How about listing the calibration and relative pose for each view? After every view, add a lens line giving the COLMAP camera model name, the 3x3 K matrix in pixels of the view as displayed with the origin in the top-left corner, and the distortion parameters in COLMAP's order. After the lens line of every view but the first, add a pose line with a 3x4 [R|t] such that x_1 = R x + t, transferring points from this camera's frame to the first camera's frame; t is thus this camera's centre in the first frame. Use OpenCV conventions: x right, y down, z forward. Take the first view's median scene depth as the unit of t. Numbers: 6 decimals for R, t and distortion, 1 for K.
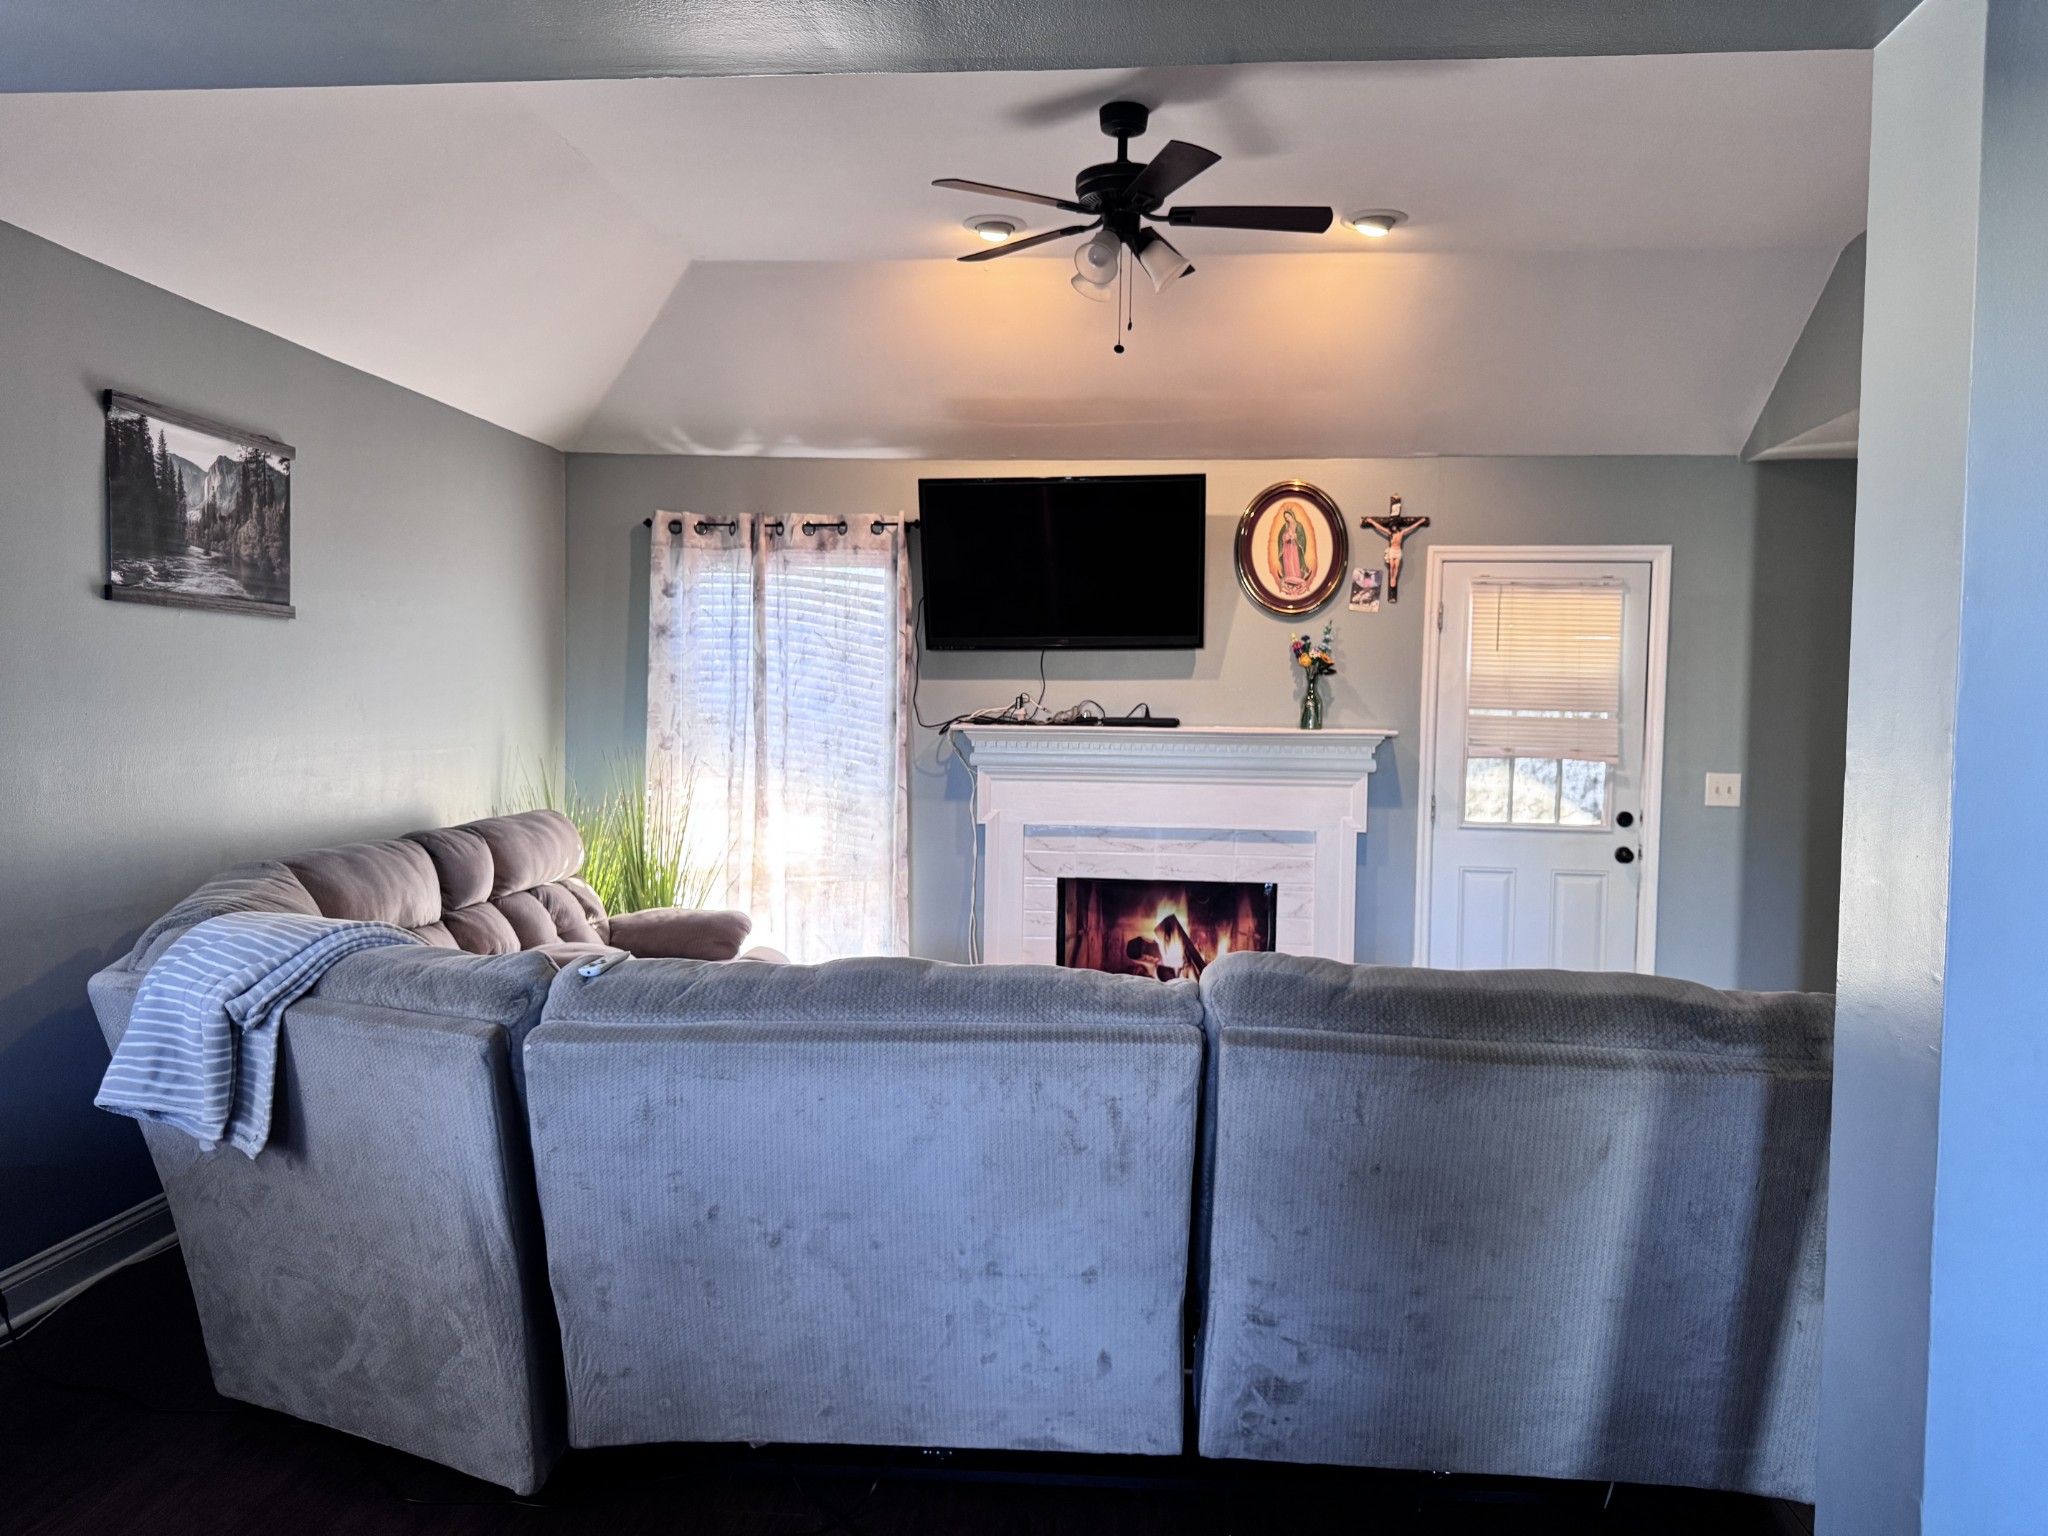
lens RADIAL K [[1452.9, 0, 1019.9], [0, 1452.9, 763.0], [0, 0, 1]] dist [0.134219, -0.215693]
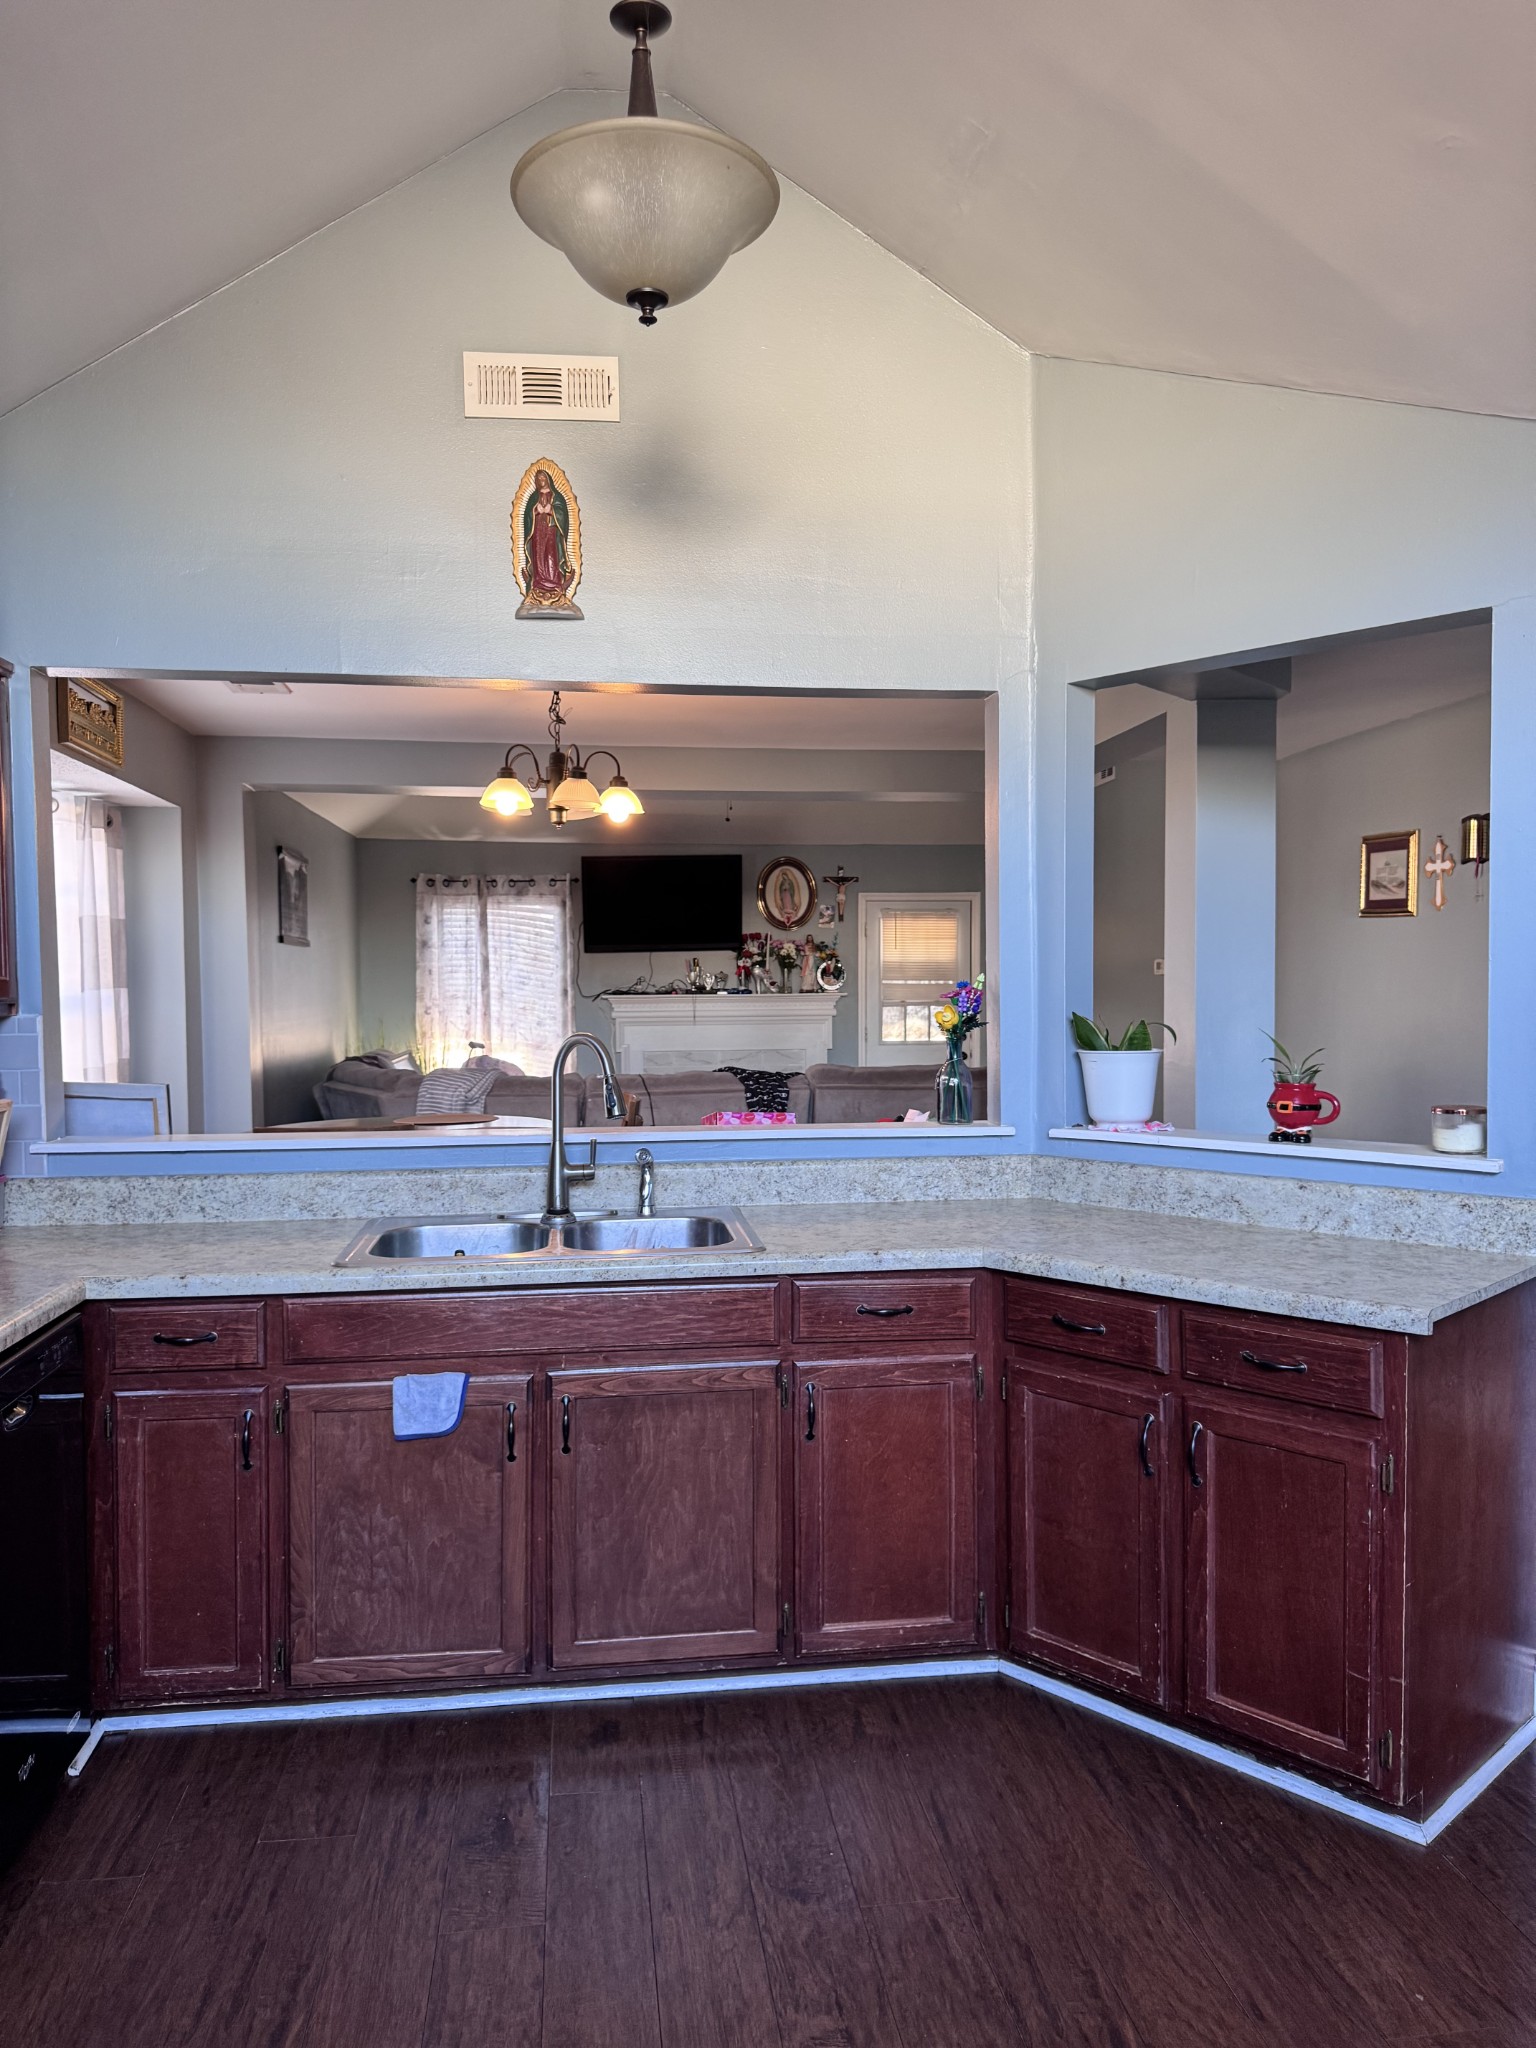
lens RADIAL K [[1442.0, 0, 777.4], [0, 1442.0, 1028.0], [0, 0, 1]] dist [0.105148, -0.172833]
pose [[0.973242, -0.029228, 0.227914, -0.238485], [0.031124, 0.999504, -0.004729, 0.027427], [-0.227663, 0.011696, 0.973670, -0.736434]]
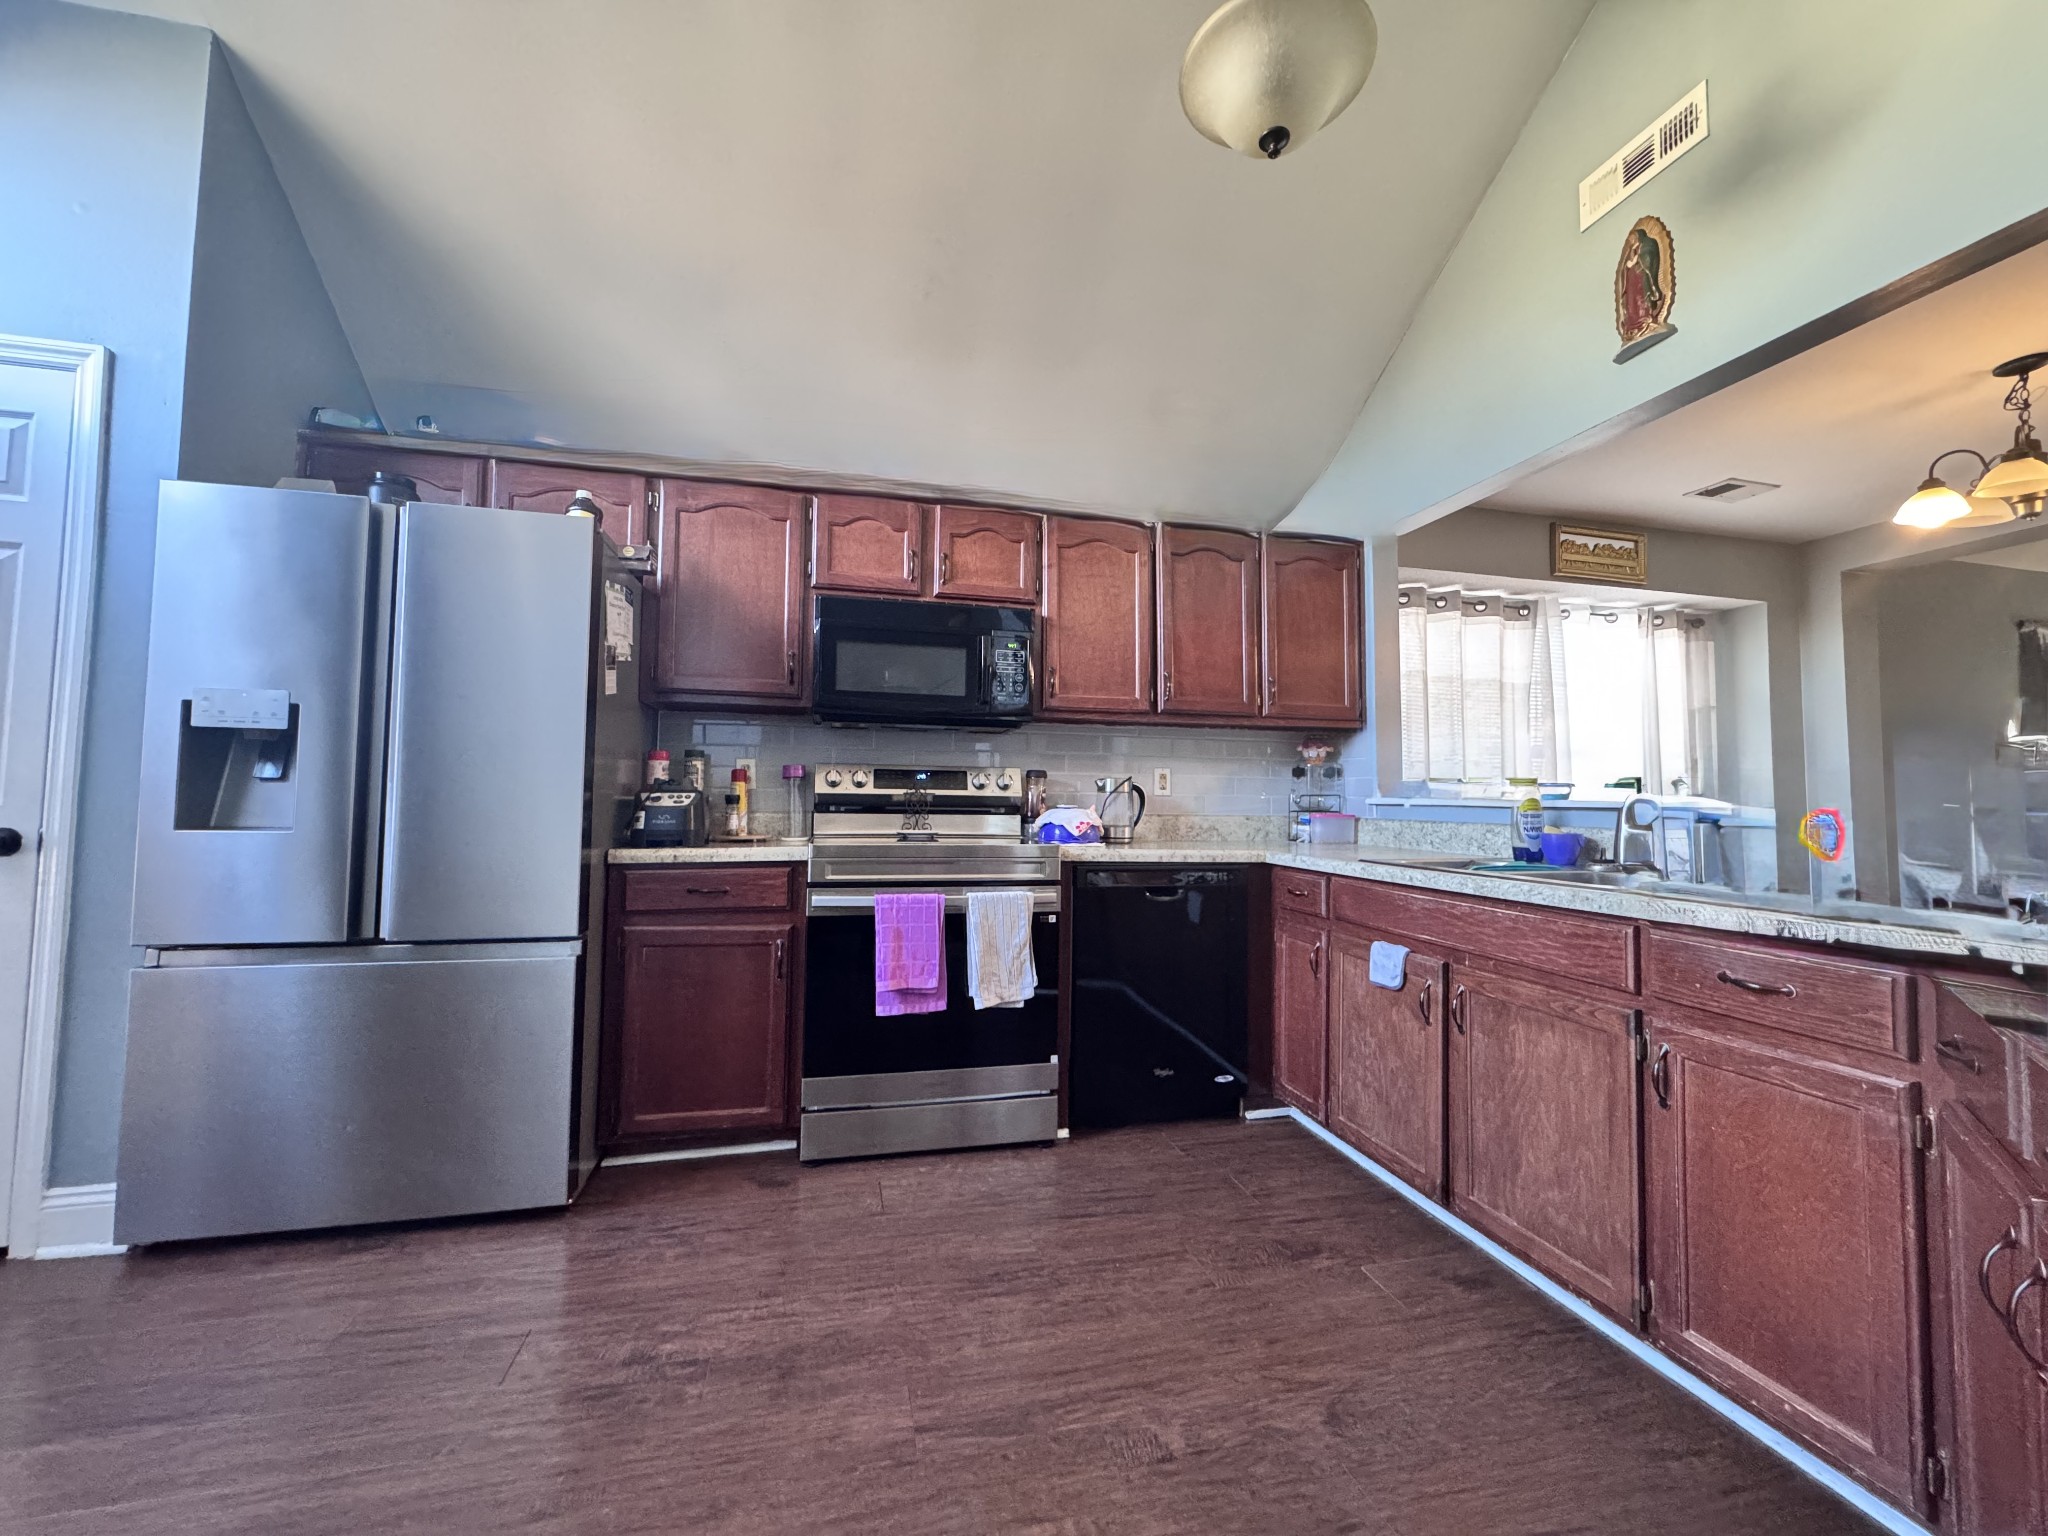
lens RADIAL K [[822.3, 0, 1022.2], [0, 822.3, 761.8], [0, 0, 1]] dist [-0.002444, 0.000552]
pose [[0.321054, -0.057500, -0.945314, 0.052787], [-0.042465, 0.996277, -0.075022, 0.085145], [0.946109, 0.064229, 0.317417, -0.535943]]
